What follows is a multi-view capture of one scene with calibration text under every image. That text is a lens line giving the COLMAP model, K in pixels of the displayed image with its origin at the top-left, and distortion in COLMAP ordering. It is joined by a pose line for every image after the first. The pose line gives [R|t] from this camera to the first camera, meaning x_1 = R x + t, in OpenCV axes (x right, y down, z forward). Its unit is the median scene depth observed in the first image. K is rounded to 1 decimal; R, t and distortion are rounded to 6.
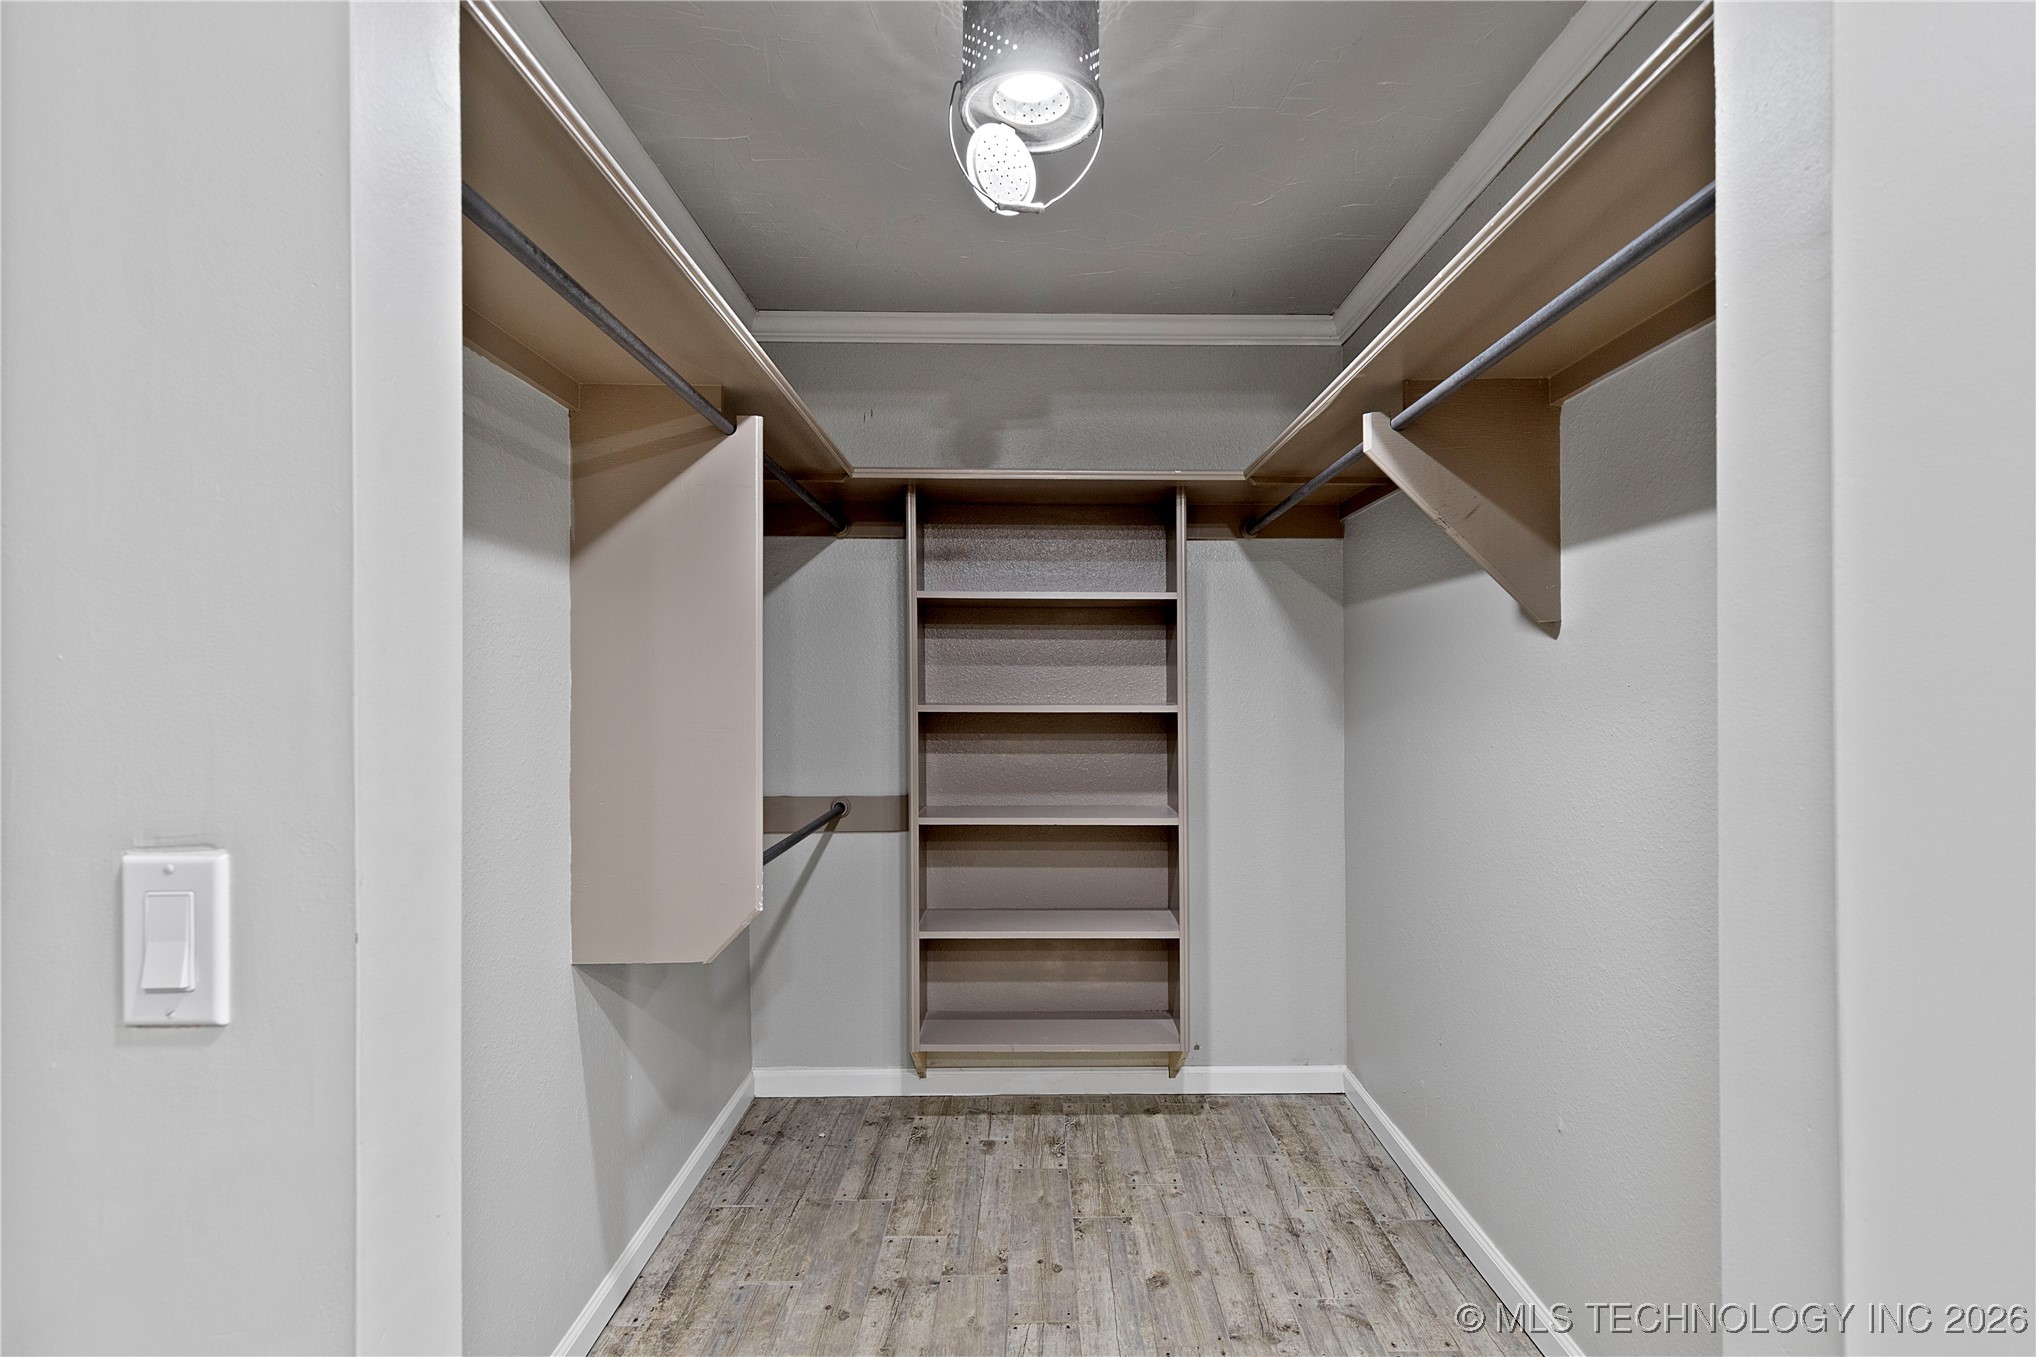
lens RADIAL K [[940.6, 0, 1020.7], [0, 940.6, 677.6], [0, 0, 1]] dist [0.005004, 0.000380]
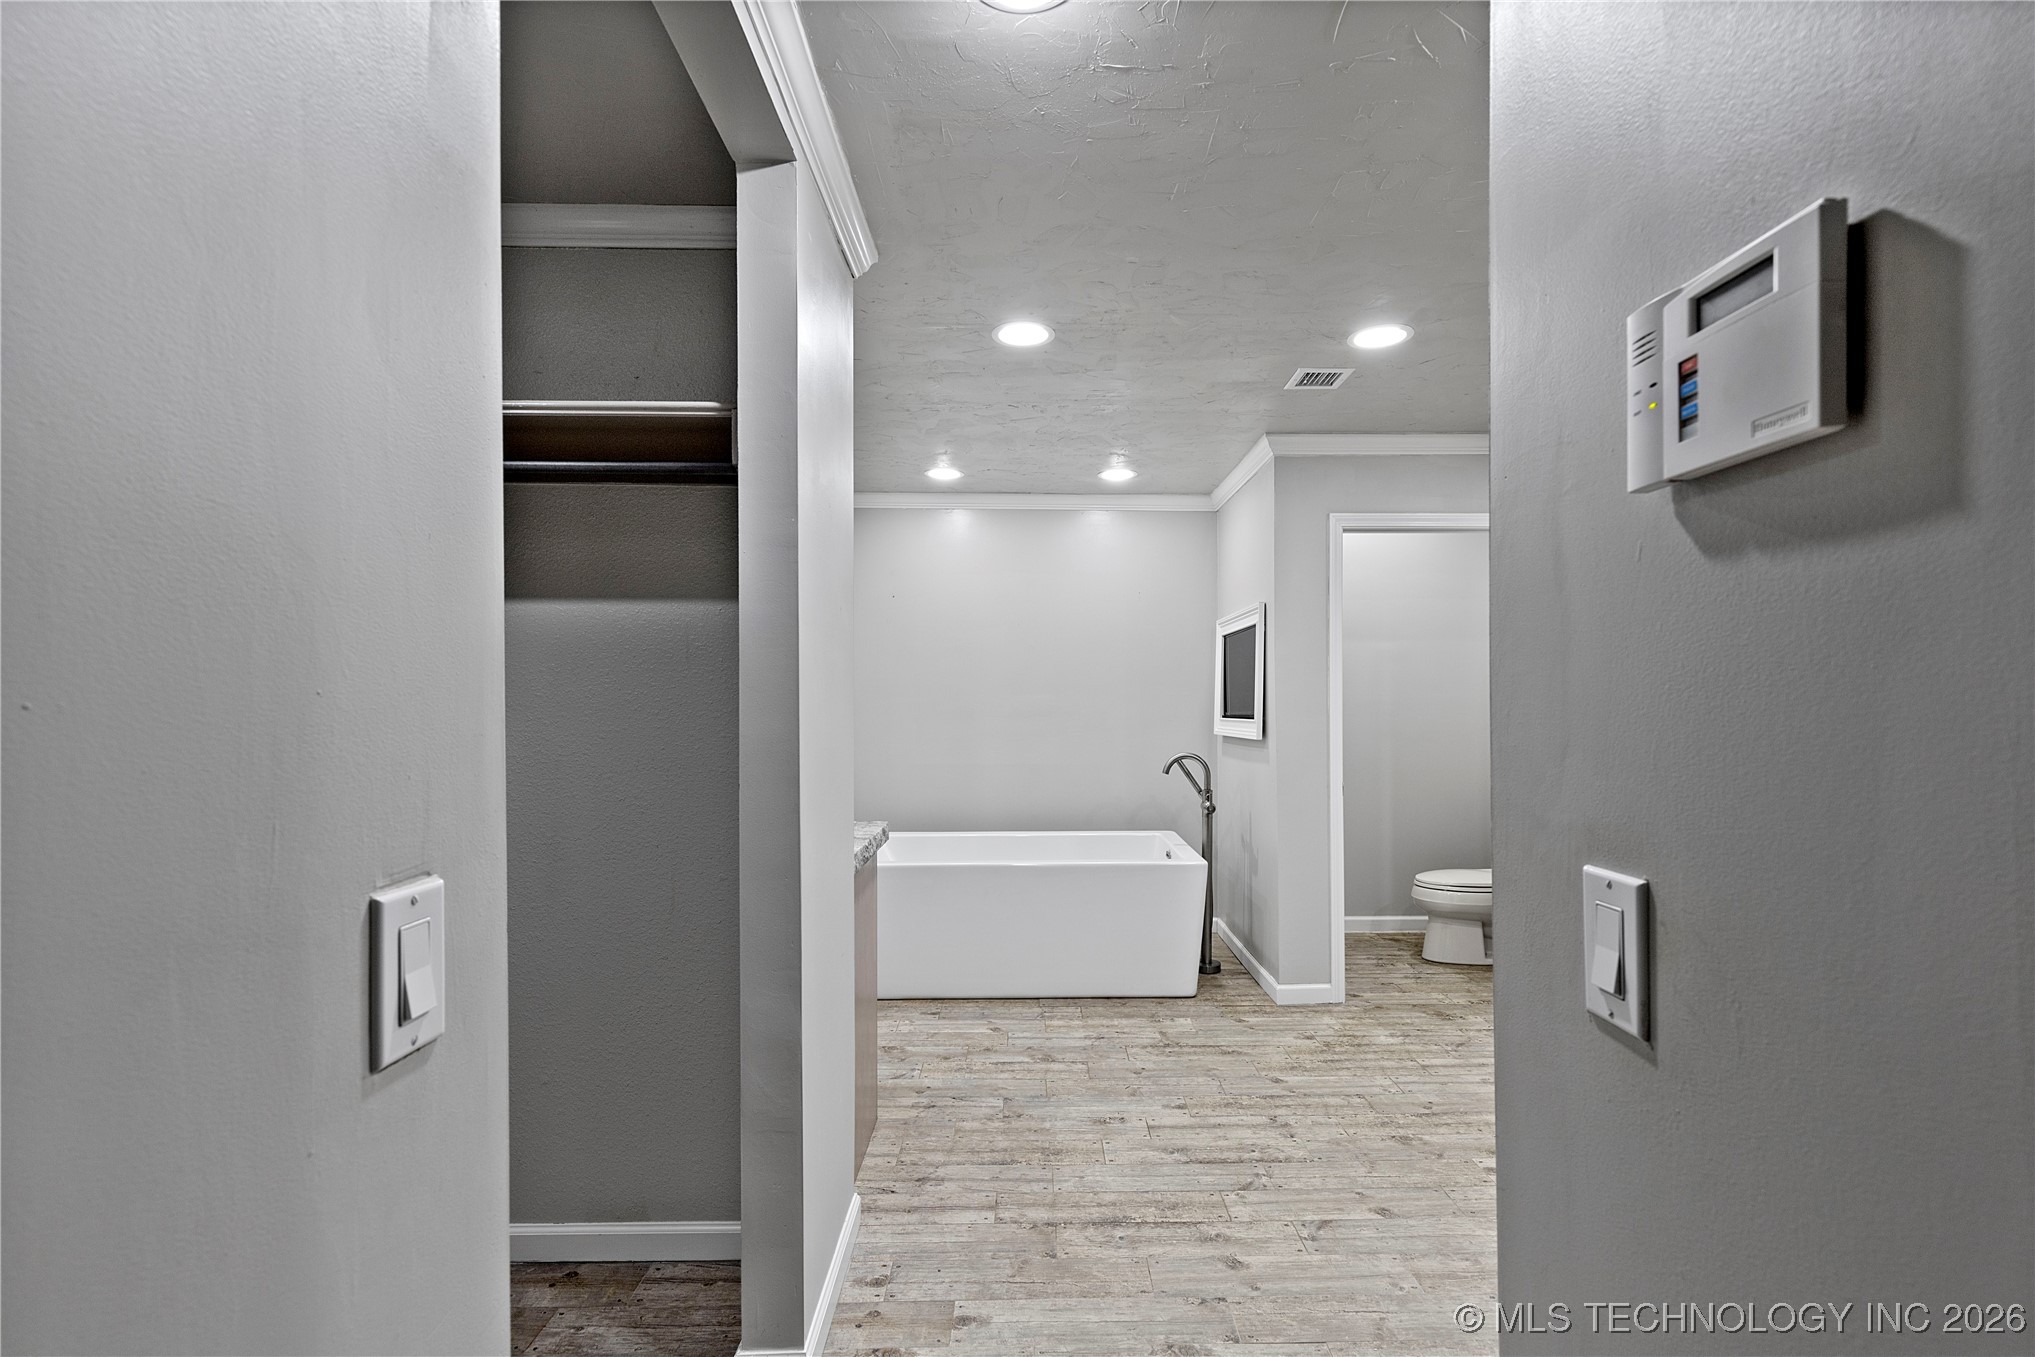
lens RADIAL K [[940.1, 0, 1026.9], [0, 940.1, 686.0], [0, 0, 1]] dist [0.005004, 0.000380]
pose [[0.005114, 0.015299, 0.999870, -1.910197], [0.004302, 0.999873, -0.015322, -0.012205], [-0.999978, 0.004380, 0.005048, 0.322852]]
